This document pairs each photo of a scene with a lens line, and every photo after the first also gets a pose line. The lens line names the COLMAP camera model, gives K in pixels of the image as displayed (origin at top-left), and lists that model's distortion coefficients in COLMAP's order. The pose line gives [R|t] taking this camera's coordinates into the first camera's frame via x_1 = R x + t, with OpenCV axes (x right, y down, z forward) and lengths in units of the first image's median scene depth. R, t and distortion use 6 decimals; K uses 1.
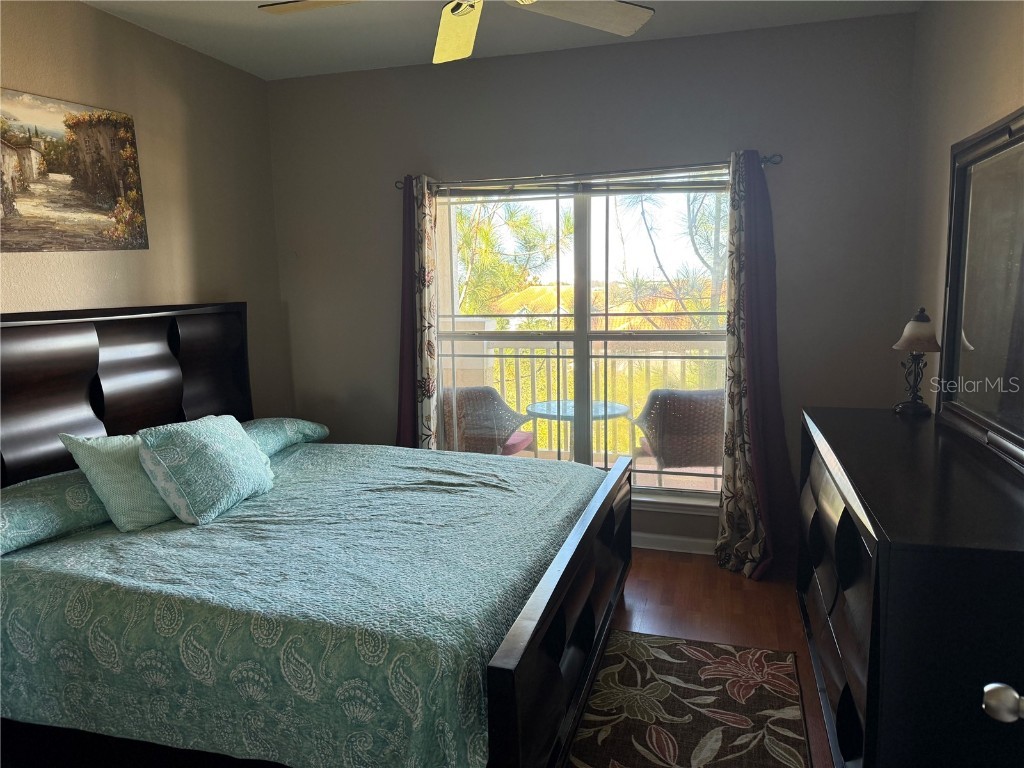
lens RADIAL K [[722.7, 0, 515.7], [0, 722.7, 389.1], [0, 0, 1]] dist [0.073448, -0.082186]
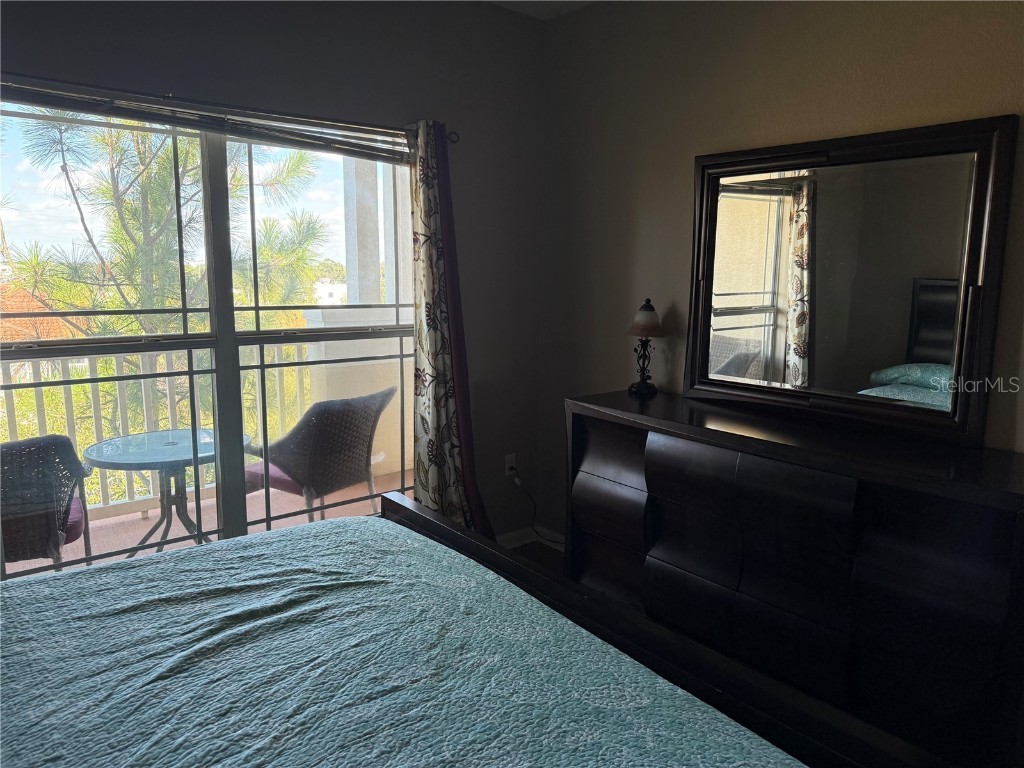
lens RADIAL K [[722.7, 0, 515.7], [0, 722.7, 389.1], [0, 0, 1]] dist [0.073448, -0.082186]
pose [[0.544755, -0.118907, 0.830122, -0.397474], [0.087421, 0.992555, 0.084805, -0.070078], [-0.834026, 0.026372, 0.551094, 0.433167]]
